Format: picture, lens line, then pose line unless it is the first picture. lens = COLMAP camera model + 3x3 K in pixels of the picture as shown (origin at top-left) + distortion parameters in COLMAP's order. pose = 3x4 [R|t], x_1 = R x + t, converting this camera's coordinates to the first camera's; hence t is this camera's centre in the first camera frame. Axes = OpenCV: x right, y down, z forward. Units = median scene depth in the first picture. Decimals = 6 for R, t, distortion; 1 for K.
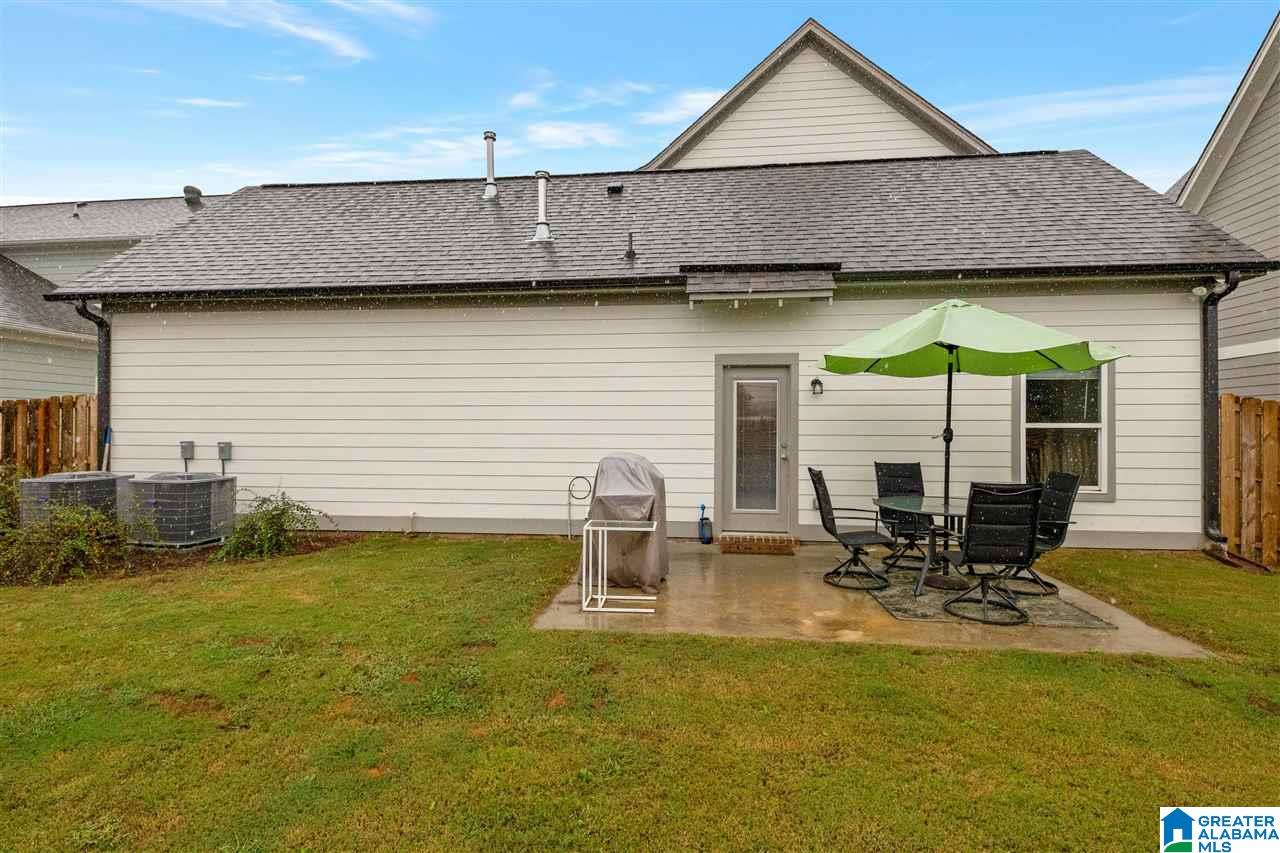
lens RADIAL K [[582.9, 0, 640.0], [0, 582.9, 426.5], [0, 0, 1]] dist [0.017649, -0.013270]
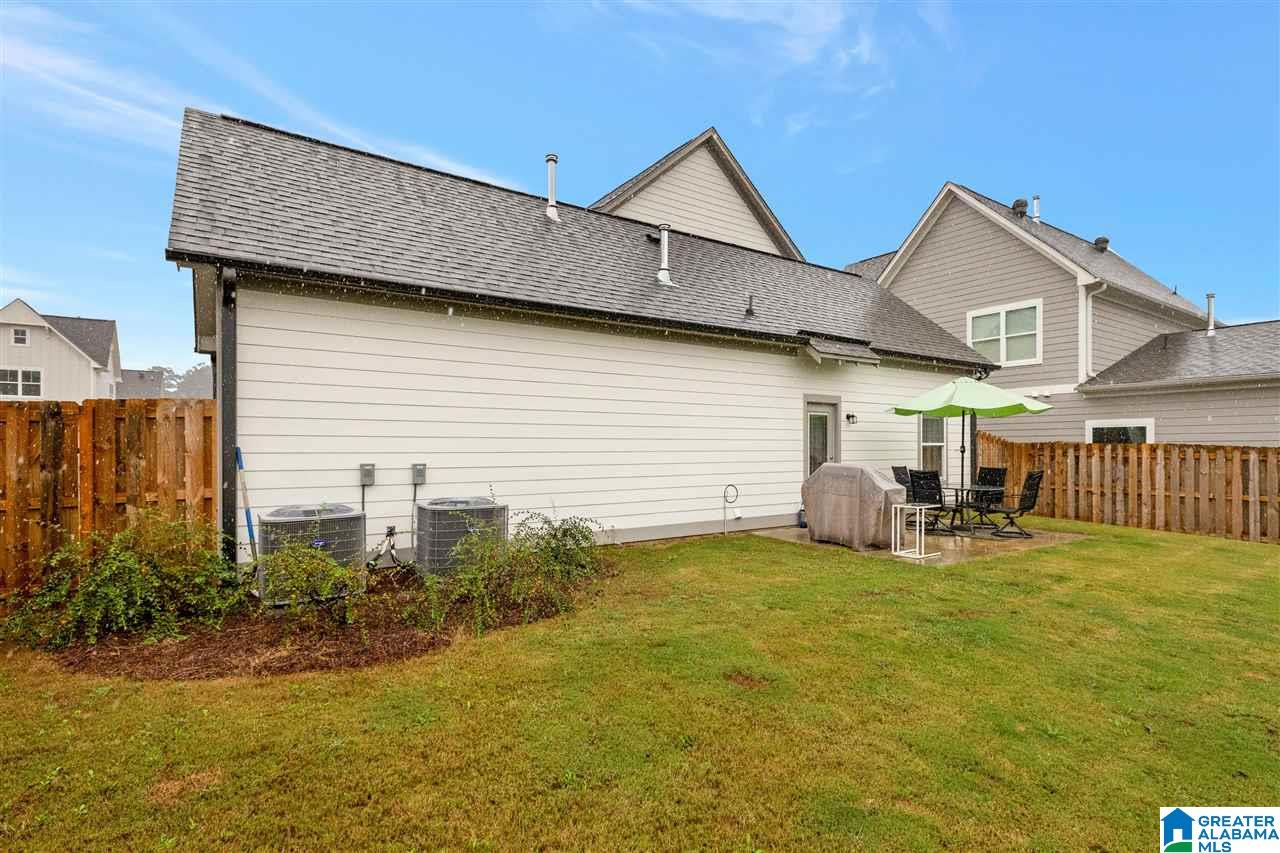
lens RADIAL K [[608.6, 0, 633.1], [0, 608.6, 446.2], [0, 0, 1]] dist [0.002279, 0.000077]
pose [[0.767958, -0.002690, 0.640495, -1.033959], [-0.000050, 0.999991, 0.004260, -0.002659], [-0.640500, -0.003304, 0.767951, 0.121074]]
